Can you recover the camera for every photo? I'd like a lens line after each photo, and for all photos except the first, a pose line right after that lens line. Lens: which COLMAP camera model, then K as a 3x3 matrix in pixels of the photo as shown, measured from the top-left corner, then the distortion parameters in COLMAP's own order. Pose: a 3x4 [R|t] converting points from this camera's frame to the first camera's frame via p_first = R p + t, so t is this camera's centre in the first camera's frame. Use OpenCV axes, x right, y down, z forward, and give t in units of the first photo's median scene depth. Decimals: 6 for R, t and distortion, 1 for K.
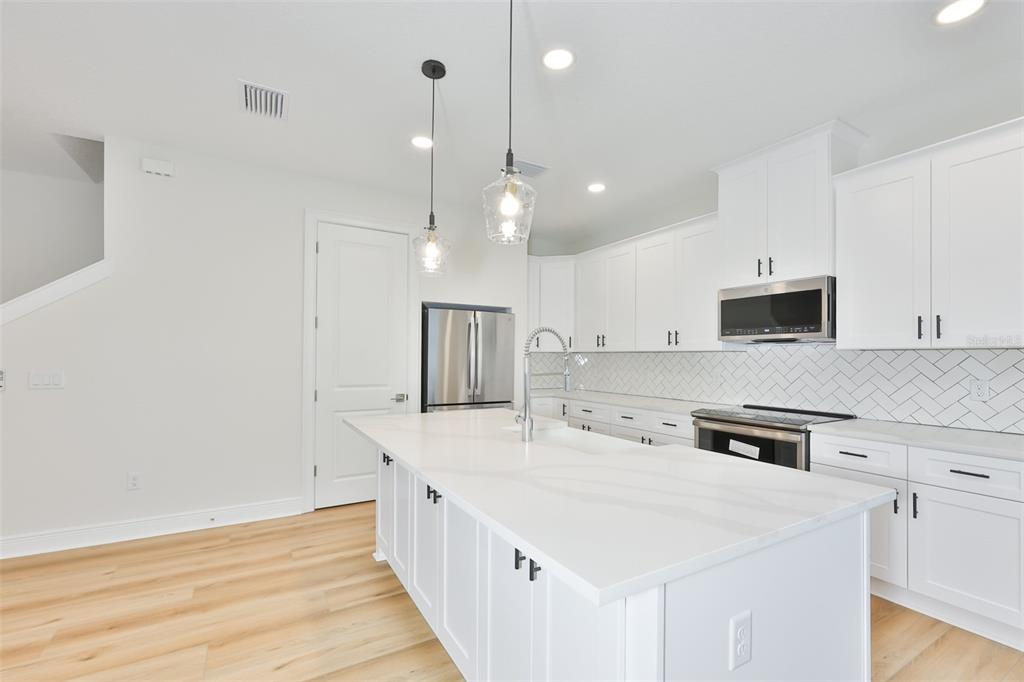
lens RADIAL K [[442.0, 0, 515.1], [0, 442.0, 354.3], [0, 0, 1]] dist [-0.015333, 0.000593]
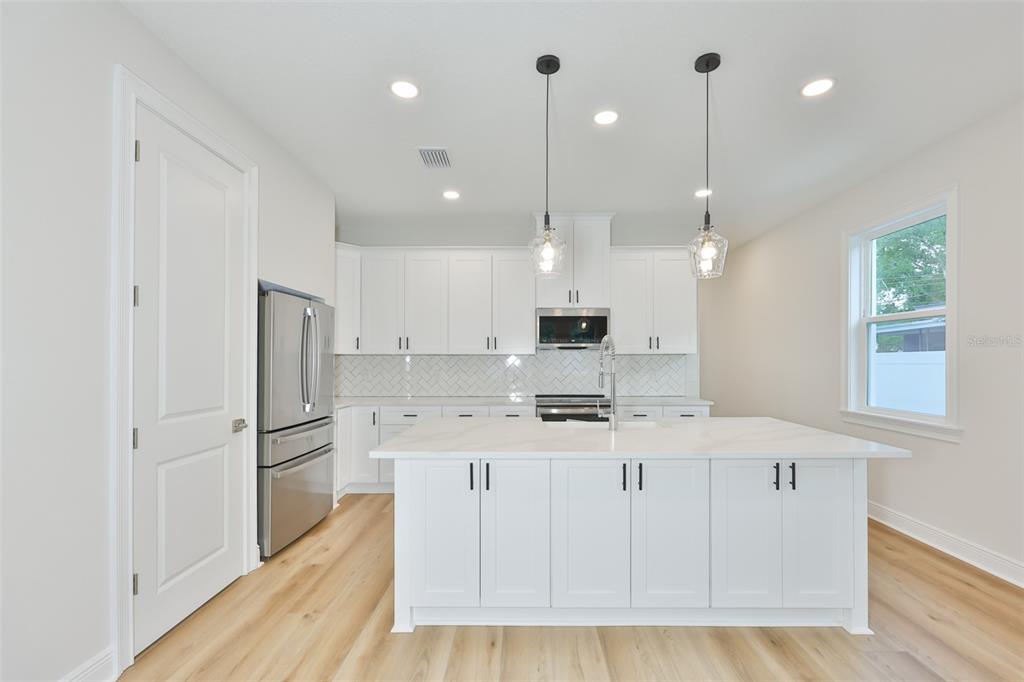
lens RADIAL K [[442.0, 0, 515.1], [0, 442.0, 354.3], [0, 0, 1]] dist [-0.015333, 0.000593]
pose [[0.526198, 0.002707, 0.850358, -0.757775], [-0.000222, 0.999995, -0.003046, -0.005106], [-0.850362, 0.001414, 0.526196, 0.399506]]
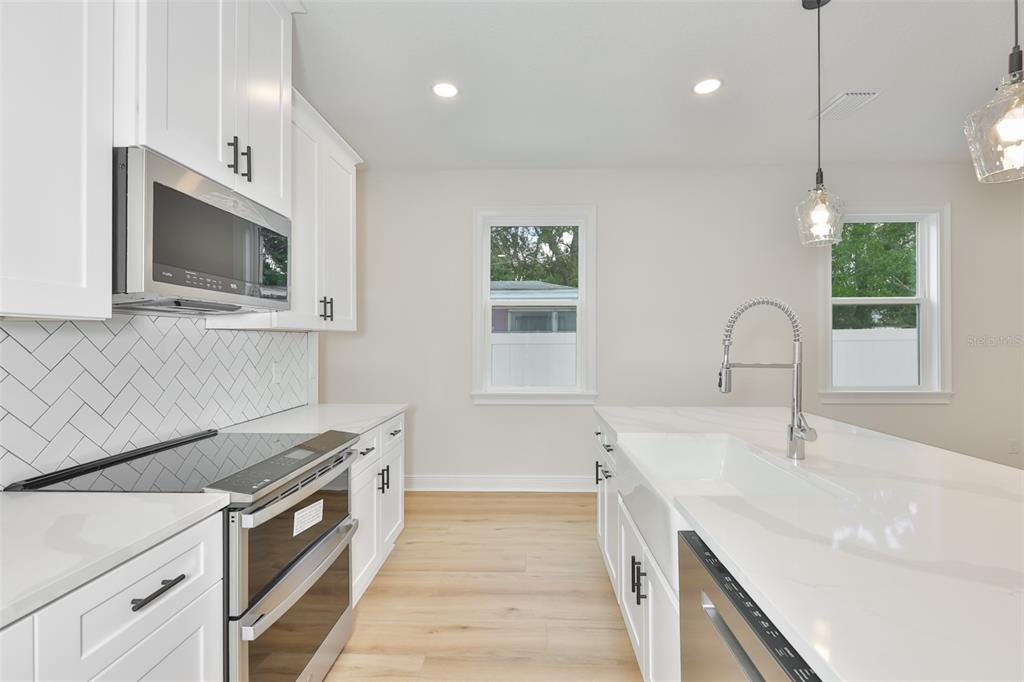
lens RADIAL K [[446.6, 0, 528.0], [0, 446.6, 337.4], [0, 0, 1]] dist [-0.002566, -0.000664]
pose [[-0.849170, 0.001512, 0.528118, 0.026908], [-0.003907, 0.999951, -0.009146, 0.006840], [-0.528106, -0.009830, -0.849122, 1.246587]]
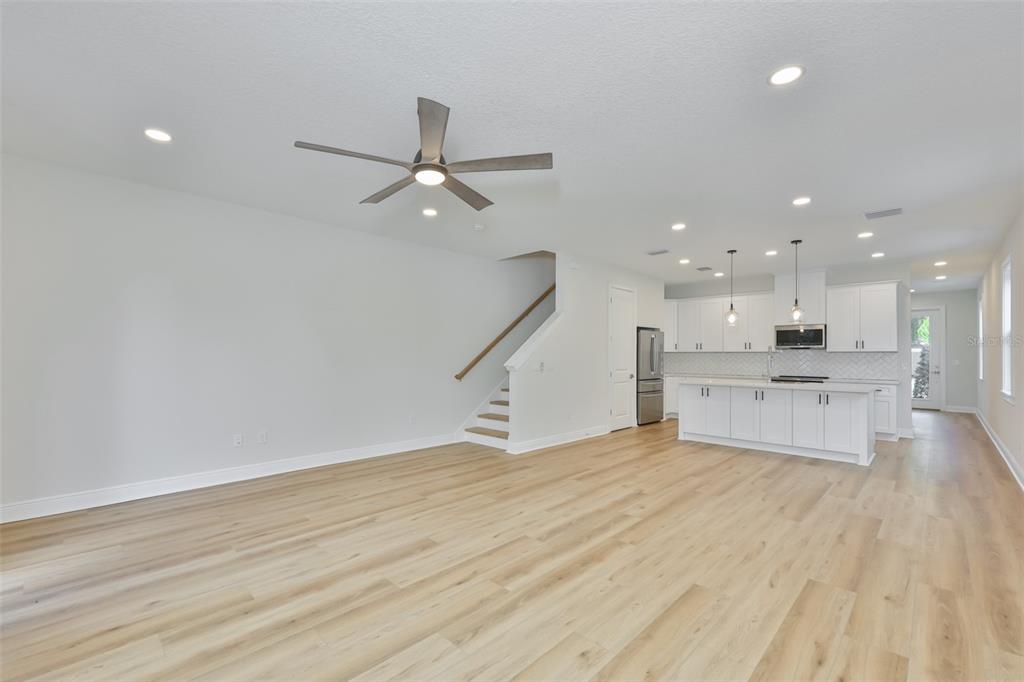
lens RADIAL K [[445.7, 0, 520.7], [0, 445.7, 350.1], [0, 0, 1]] dist [0.000658, 0.000353]
pose [[0.957247, -0.000675, 0.289272, -1.657267], [0.001567, 0.999995, -0.002853, -0.014718], [-0.289268, 0.003184, 0.957243, -0.954382]]
